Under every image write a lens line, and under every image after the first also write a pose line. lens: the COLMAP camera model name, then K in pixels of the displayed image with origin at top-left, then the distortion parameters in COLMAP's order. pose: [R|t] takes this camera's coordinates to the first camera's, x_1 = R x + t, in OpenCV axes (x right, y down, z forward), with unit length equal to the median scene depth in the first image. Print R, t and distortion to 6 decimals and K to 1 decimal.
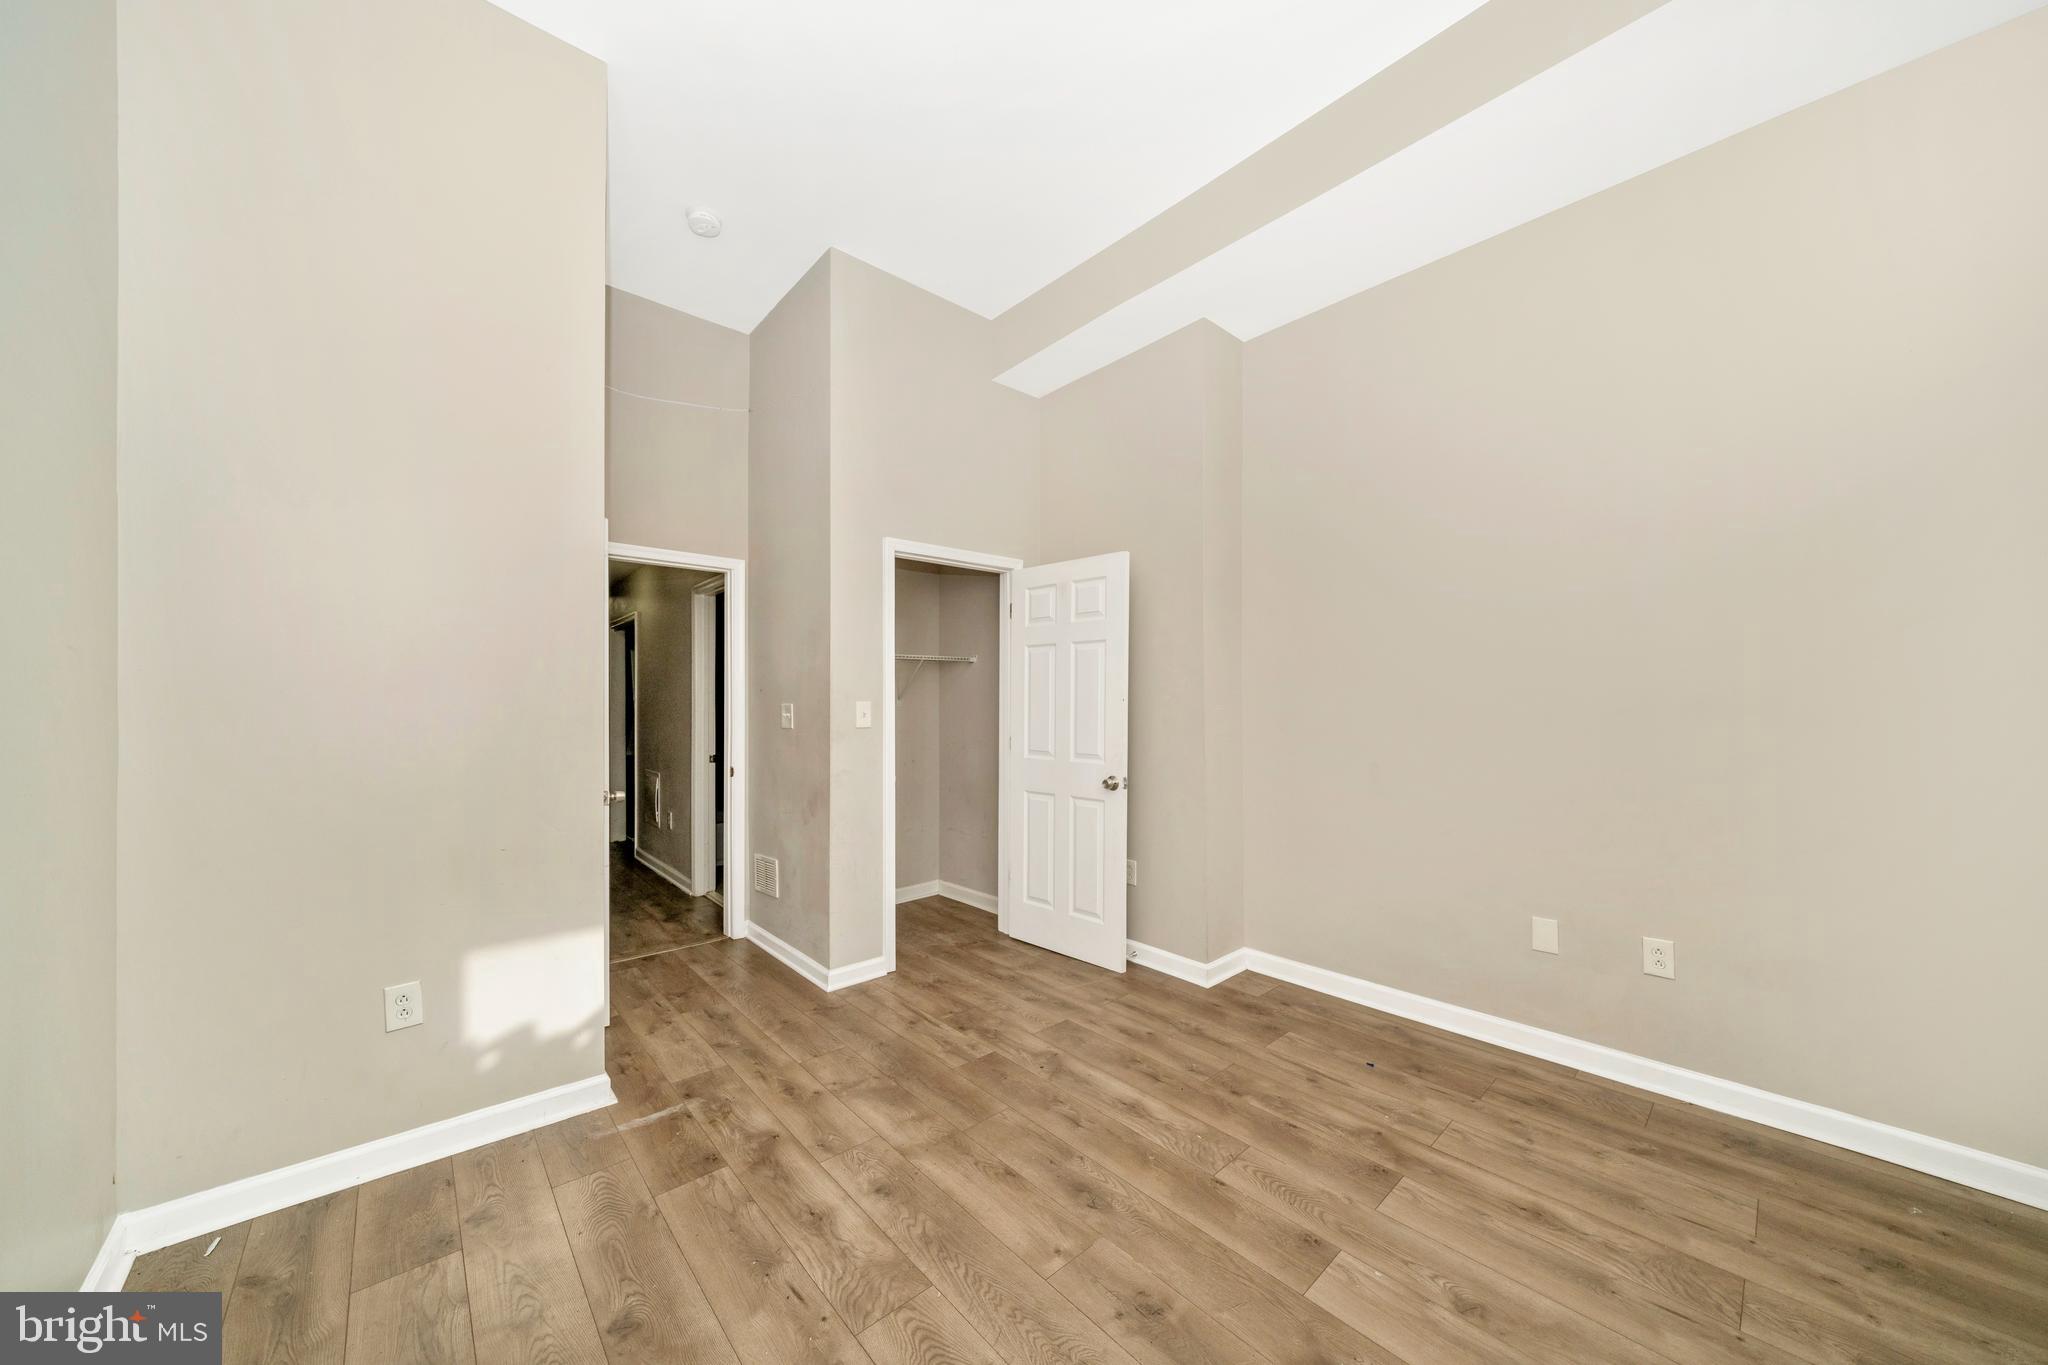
lens RADIAL K [[690.4, 0, 997.8], [0, 690.4, 702.7], [0, 0, 1]] dist [-0.019681, 0.004674]
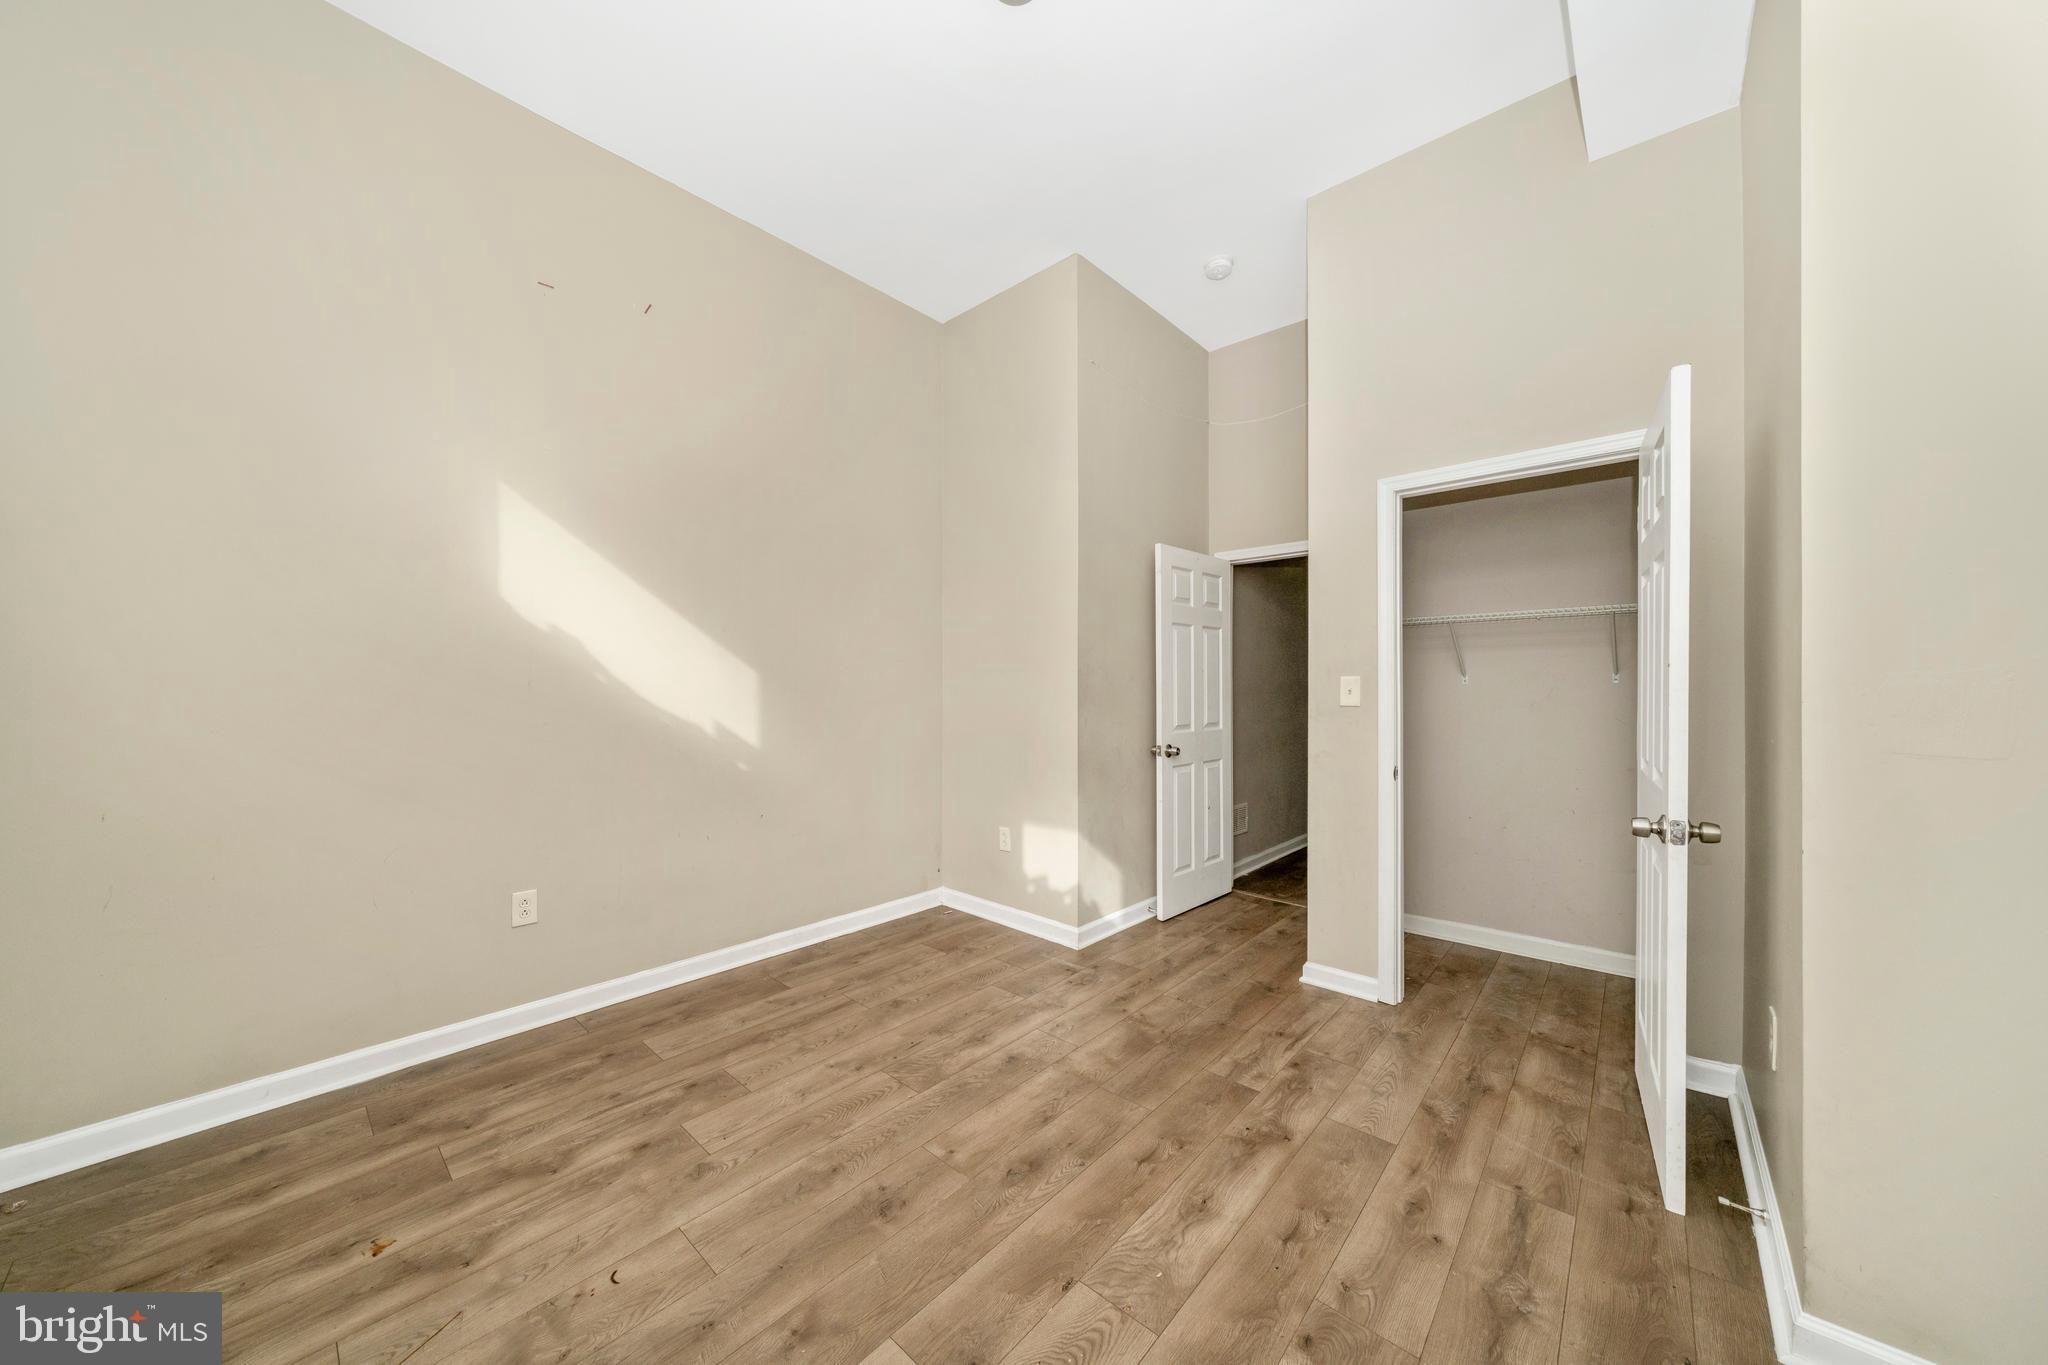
lens RADIAL K [[714.3, 0, 1063.0], [0, 714.3, 682.7], [0, 0, 1]] dist [-0.002041, -0.000070]
pose [[0.150458, 0.000524, -0.988616, 1.002491], [0.001437, 0.999999, 0.000748, 0.008892], [0.988615, -0.001533, 0.150457, 0.772863]]
